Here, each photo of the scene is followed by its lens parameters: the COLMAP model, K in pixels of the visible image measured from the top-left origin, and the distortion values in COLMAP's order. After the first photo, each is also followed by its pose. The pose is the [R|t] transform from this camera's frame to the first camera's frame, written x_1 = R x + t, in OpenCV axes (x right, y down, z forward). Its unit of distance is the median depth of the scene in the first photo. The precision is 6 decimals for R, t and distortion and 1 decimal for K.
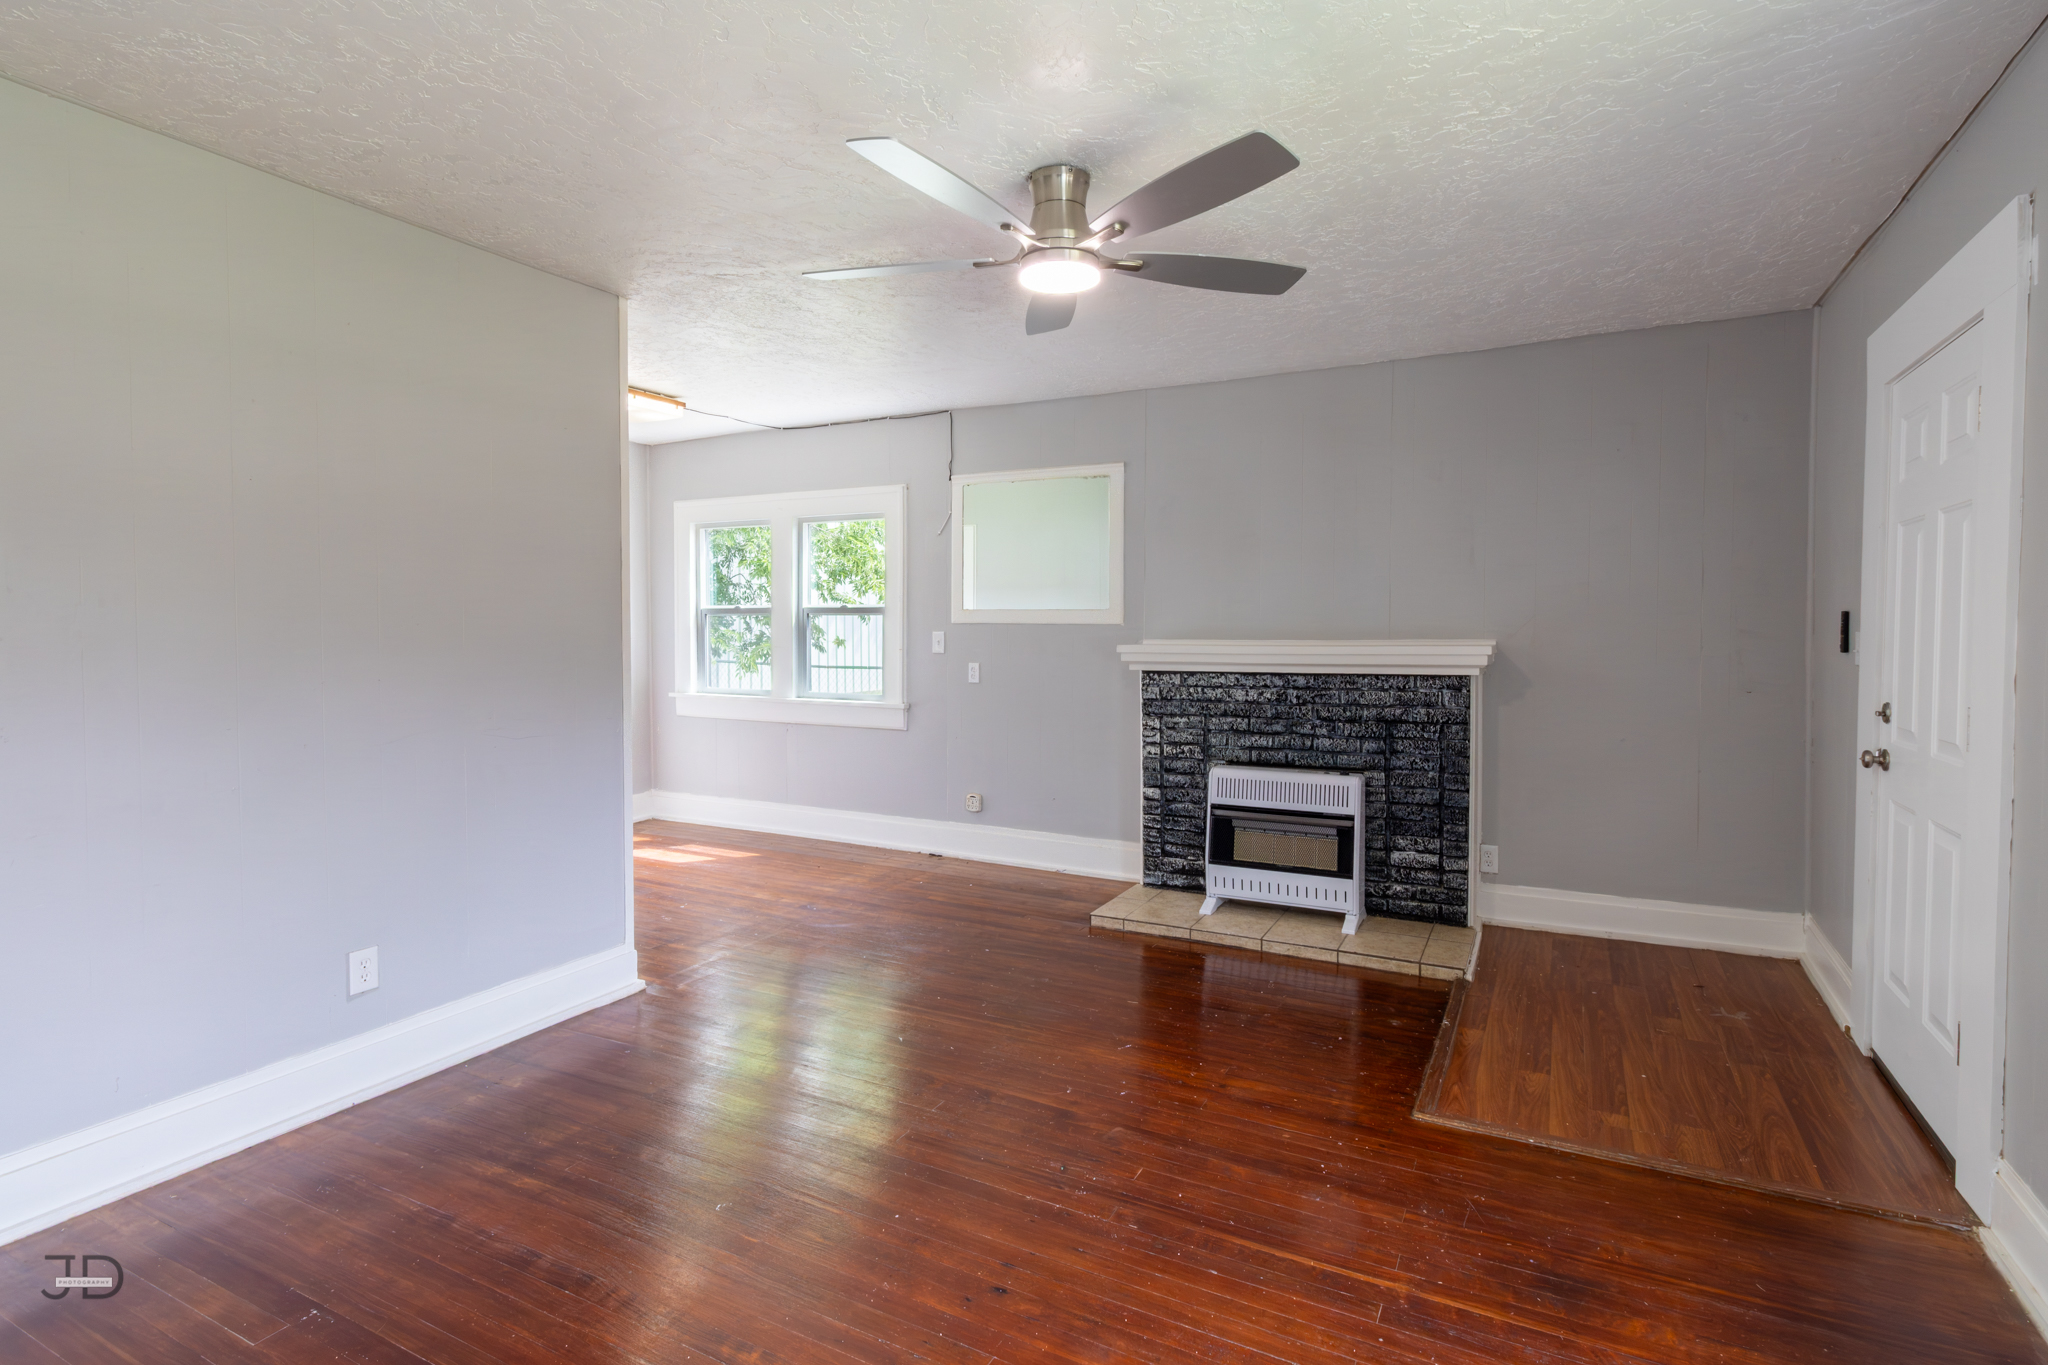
lens RADIAL K [[989.4, 0, 1028.0], [0, 989.4, 660.5], [0, 0, 1]] dist [0.000527, 0.001443]
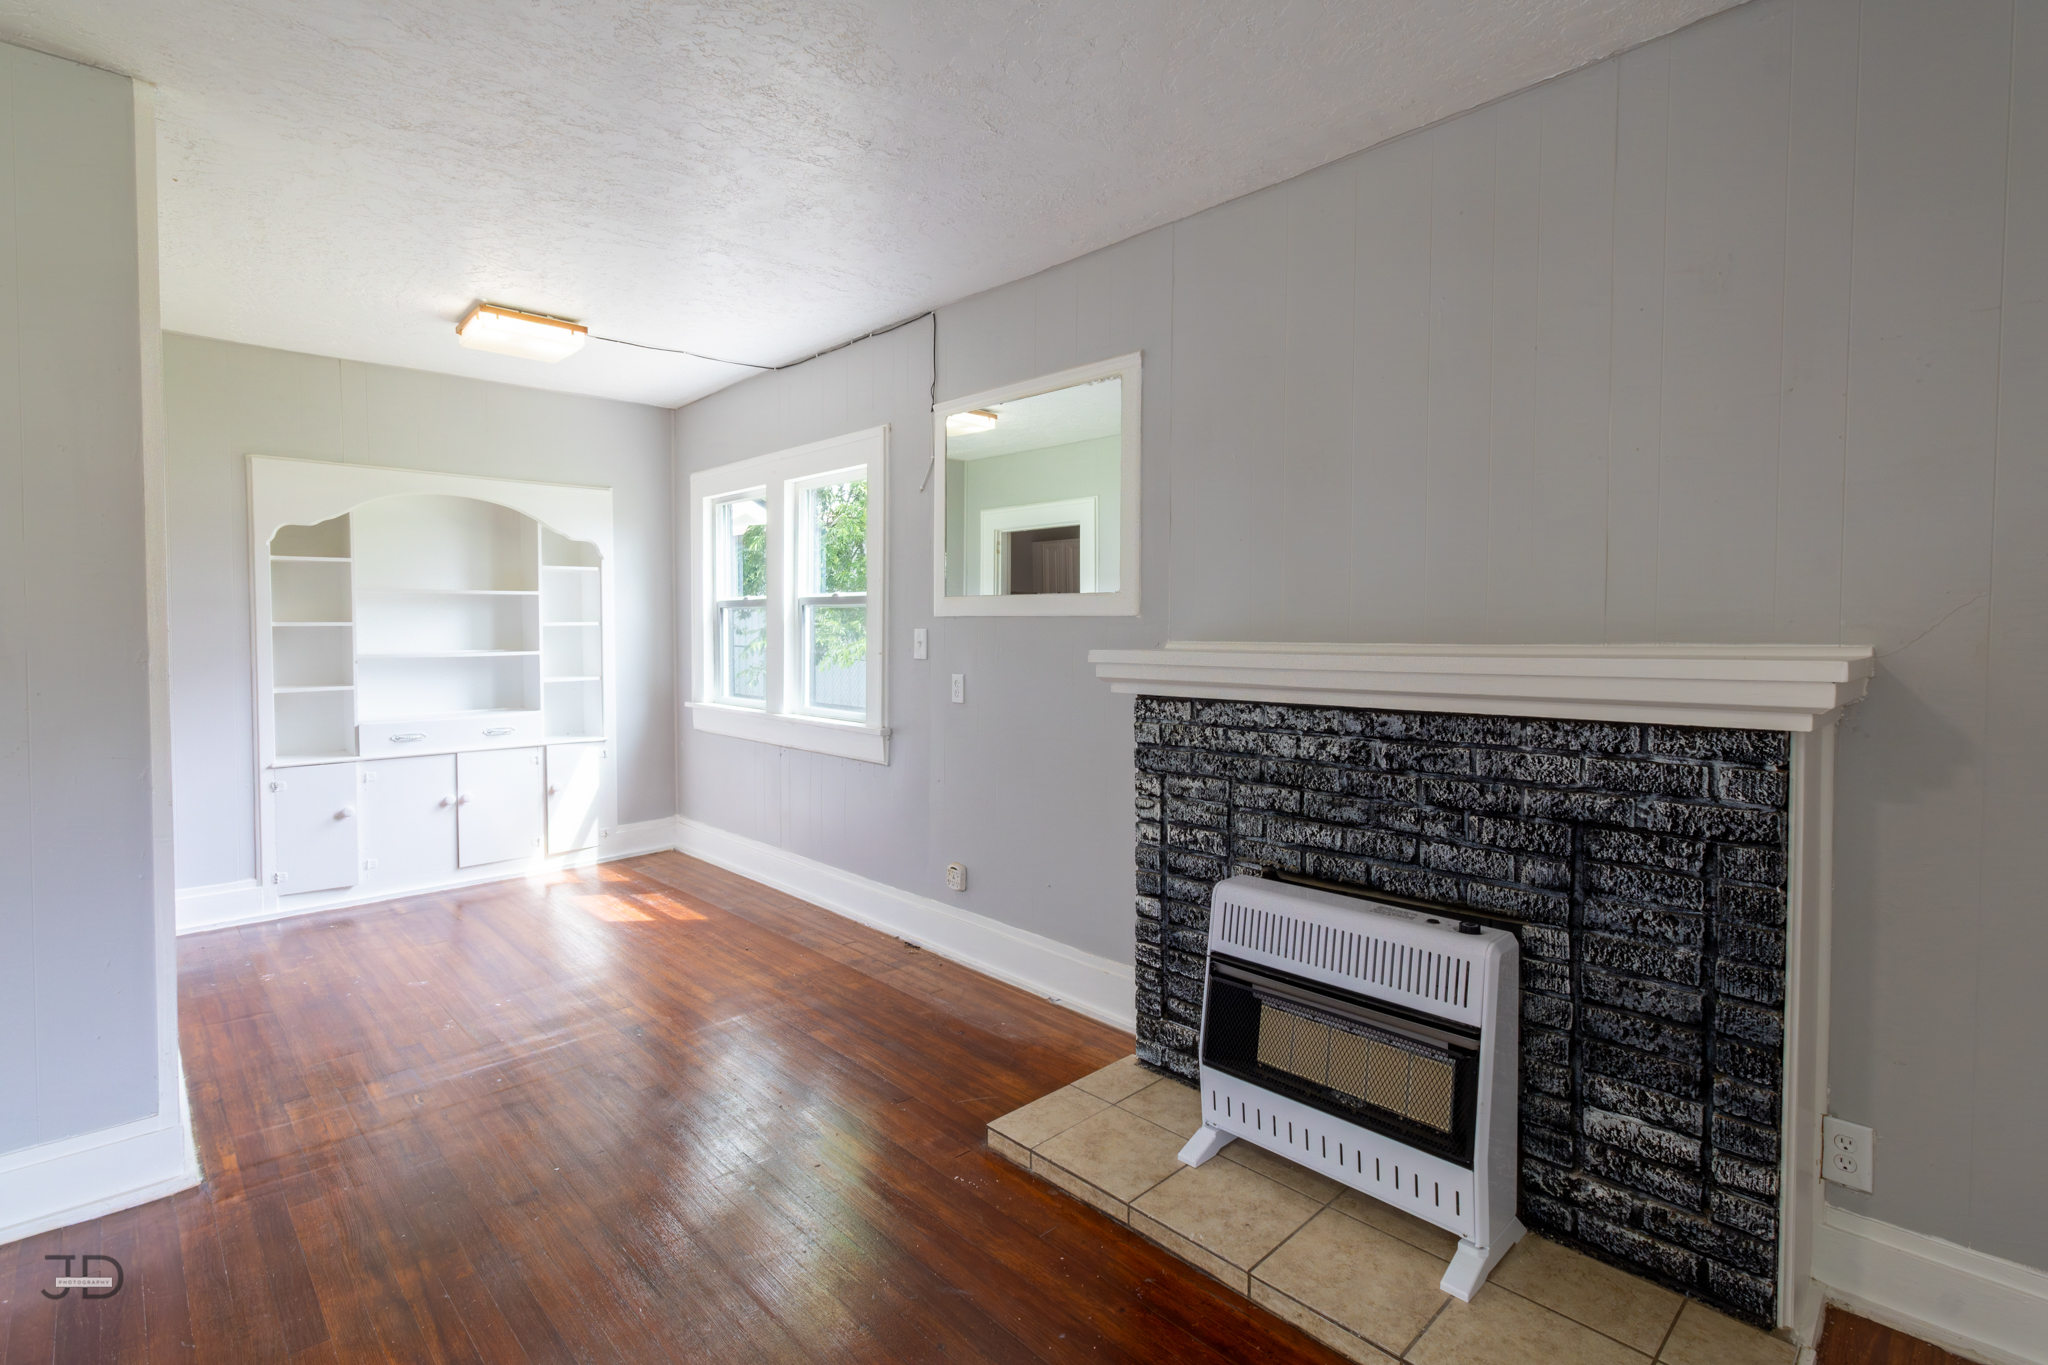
lens RADIAL K [[957.8, 0, 1024.5], [0, 957.8, 660.5], [0, 0, 1]] dist [0.003083, 0.000573]
pose [[0.950301, 0.013614, -0.311036, 0.251783], [-0.014865, 0.999888, -0.001653, -0.008540], [0.310978, 0.006195, 0.950397, 0.487531]]
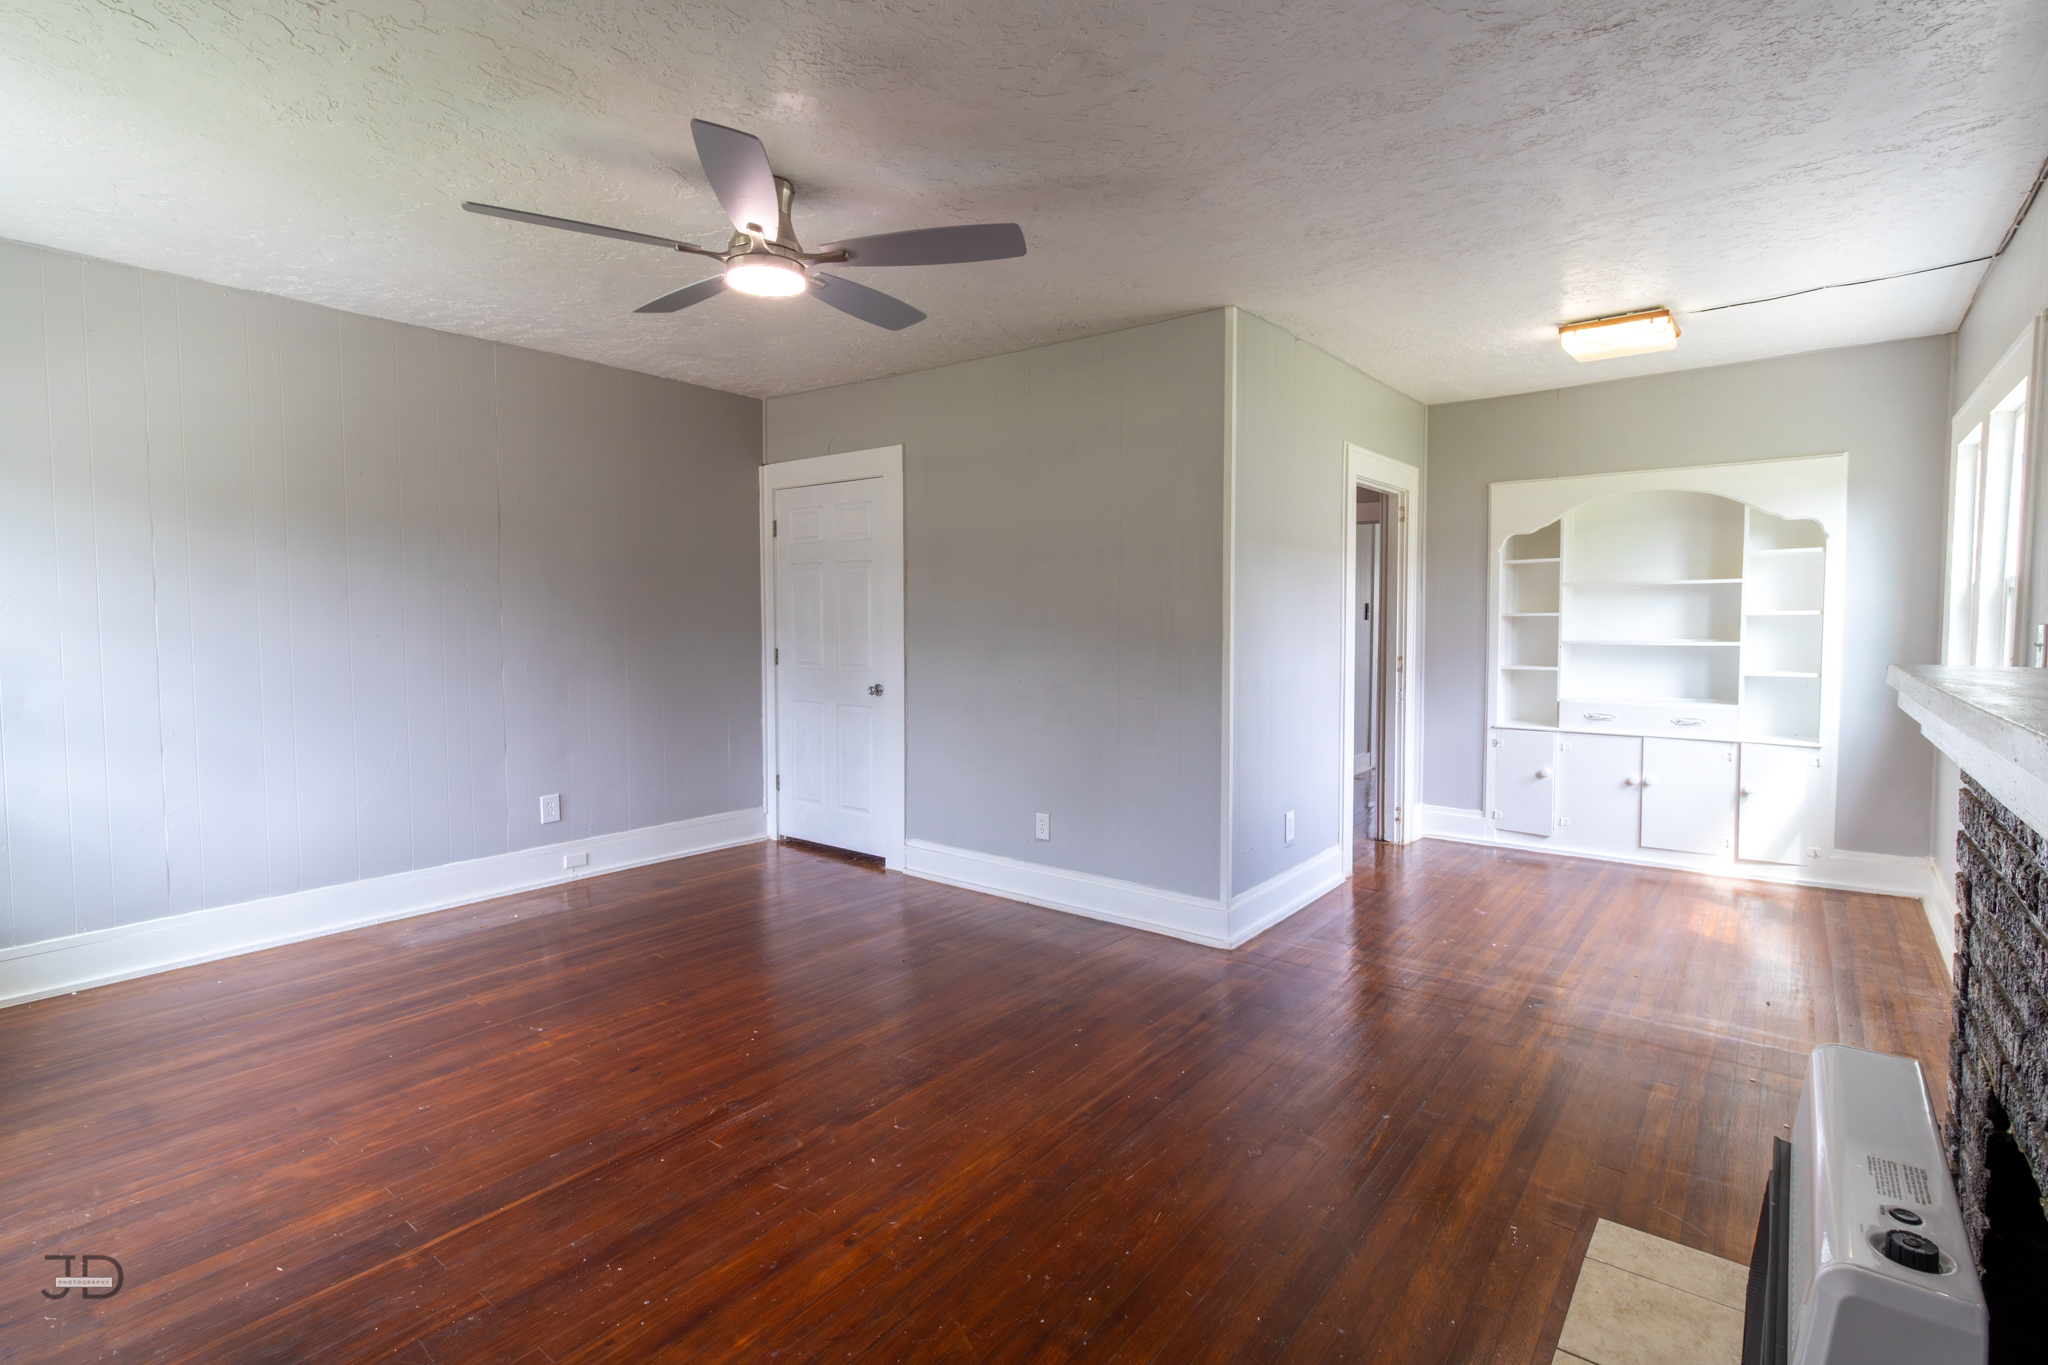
lens RADIAL K [[969.2, 0, 1032.5], [0, 969.2, 649.0], [0, 0, 1]] dist [0.000419, 0.000492]
pose [[-0.174088, 0.039336, -0.983944, 0.557738], [-0.034363, 0.998351, 0.045991, -0.028210], [0.984130, 0.041817, -0.172450, 0.803782]]
